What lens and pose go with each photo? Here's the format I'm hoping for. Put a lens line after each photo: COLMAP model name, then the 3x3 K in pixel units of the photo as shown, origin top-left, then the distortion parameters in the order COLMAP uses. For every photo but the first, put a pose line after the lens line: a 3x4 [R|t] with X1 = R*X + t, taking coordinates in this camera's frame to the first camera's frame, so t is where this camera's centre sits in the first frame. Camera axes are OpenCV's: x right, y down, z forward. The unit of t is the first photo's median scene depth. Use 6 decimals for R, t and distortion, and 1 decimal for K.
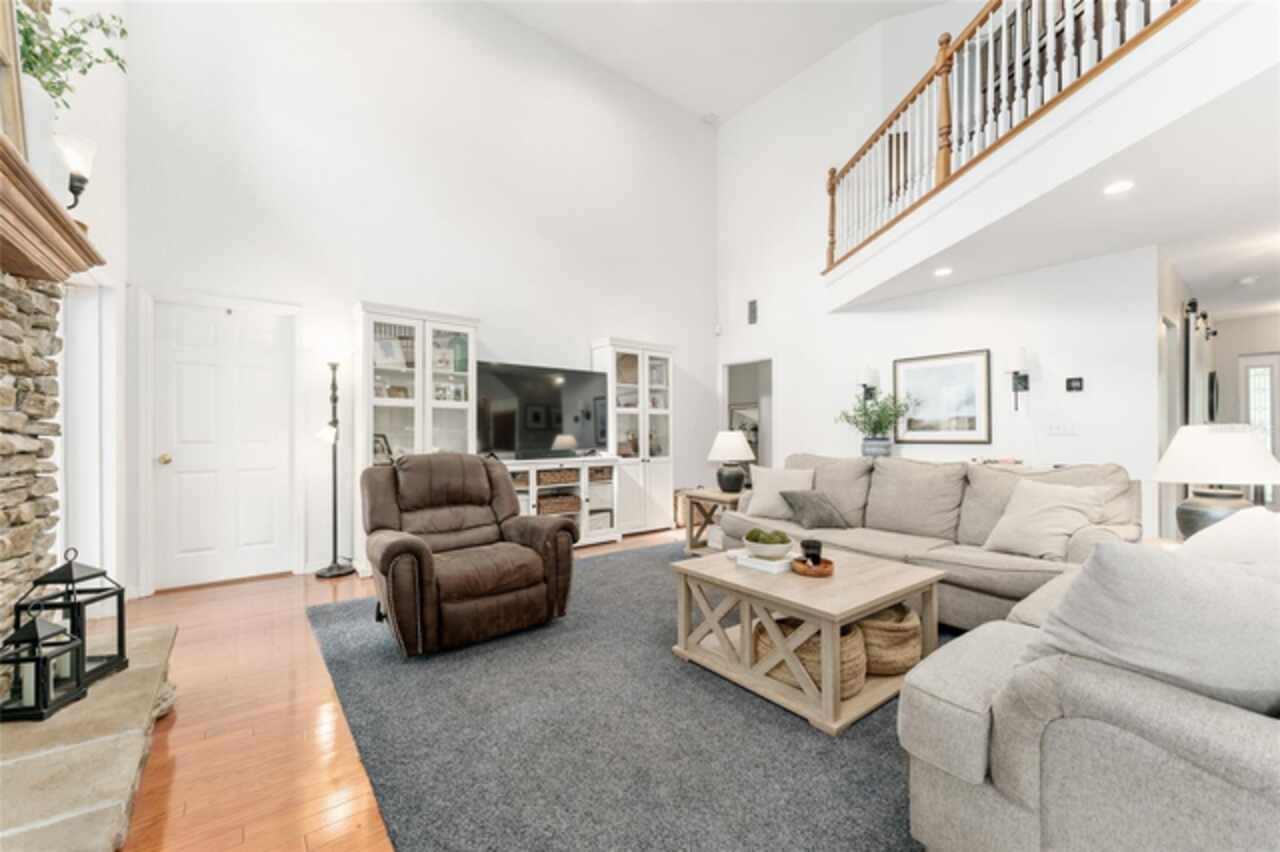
lens RADIAL K [[514.2, 0, 641.2], [0, 514.2, 434.9], [0, 0, 1]] dist [-0.000680, -0.000155]
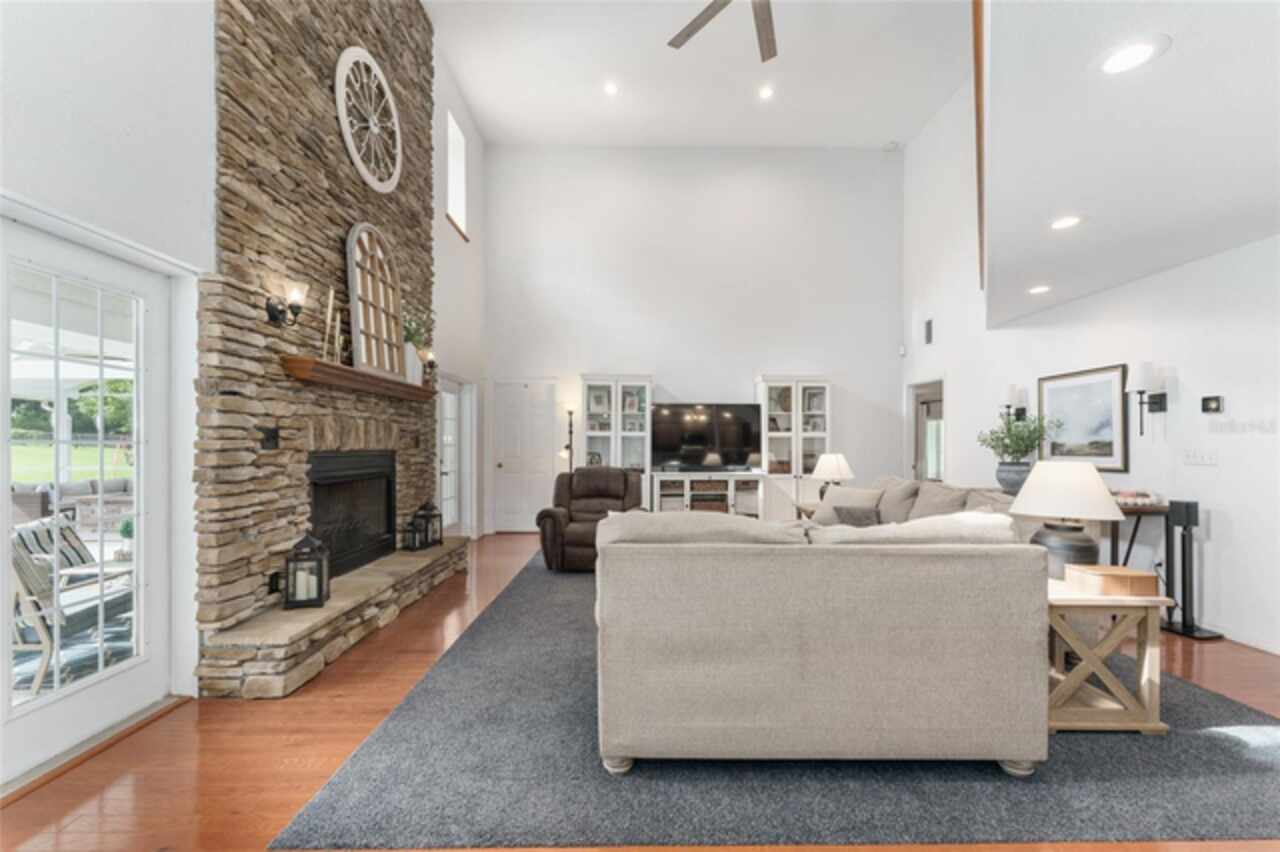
lens RADIAL K [[514.2, 0, 633.1], [0, 514.2, 447.0], [0, 0, 1]] dist [-0.000680, -0.000155]
pose [[0.794969, 0.005159, -0.606628, 0.498390], [-0.004663, 0.999986, 0.002395, -0.022734], [0.606632, 0.000925, 0.794983, -0.182800]]
